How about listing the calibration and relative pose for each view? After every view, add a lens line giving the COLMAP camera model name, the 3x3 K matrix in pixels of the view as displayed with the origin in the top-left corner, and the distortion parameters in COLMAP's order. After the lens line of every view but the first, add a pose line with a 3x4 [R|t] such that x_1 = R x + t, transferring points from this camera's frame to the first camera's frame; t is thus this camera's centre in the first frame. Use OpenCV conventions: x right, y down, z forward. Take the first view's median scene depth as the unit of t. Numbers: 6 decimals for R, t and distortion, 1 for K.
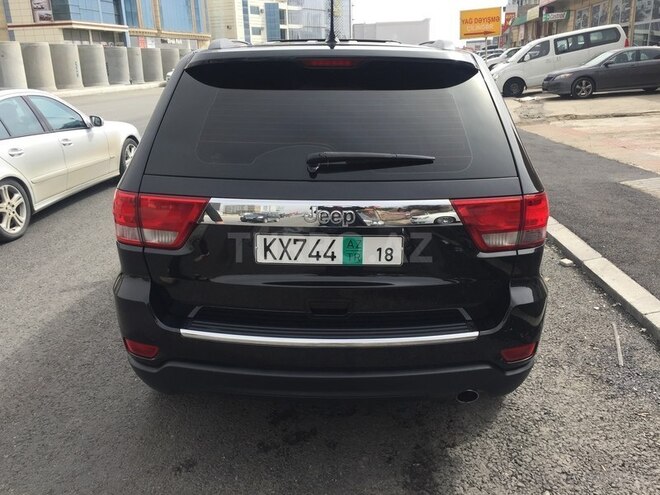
lens RADIAL K [[567.2, 0, 329.1], [0, 567.2, 248.2], [0, 0, 1]] dist [0.070696, -0.101817]
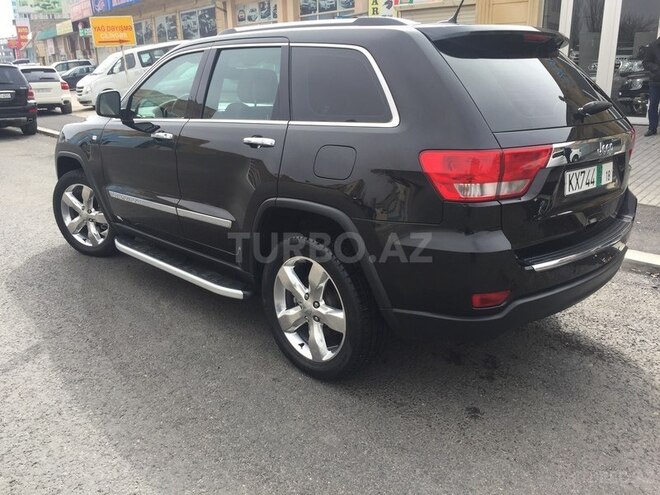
lens RADIAL K [[567.2, 0, 330.2], [0, 567.2, 246.9], [0, 0, 1]] dist [0.070696, -0.101817]
pose [[0.712714, -0.204265, 0.671055, -0.125431], [0.223749, 0.972889, 0.058502, -0.004936], [-0.664812, 0.108453, 0.739096, 0.040923]]
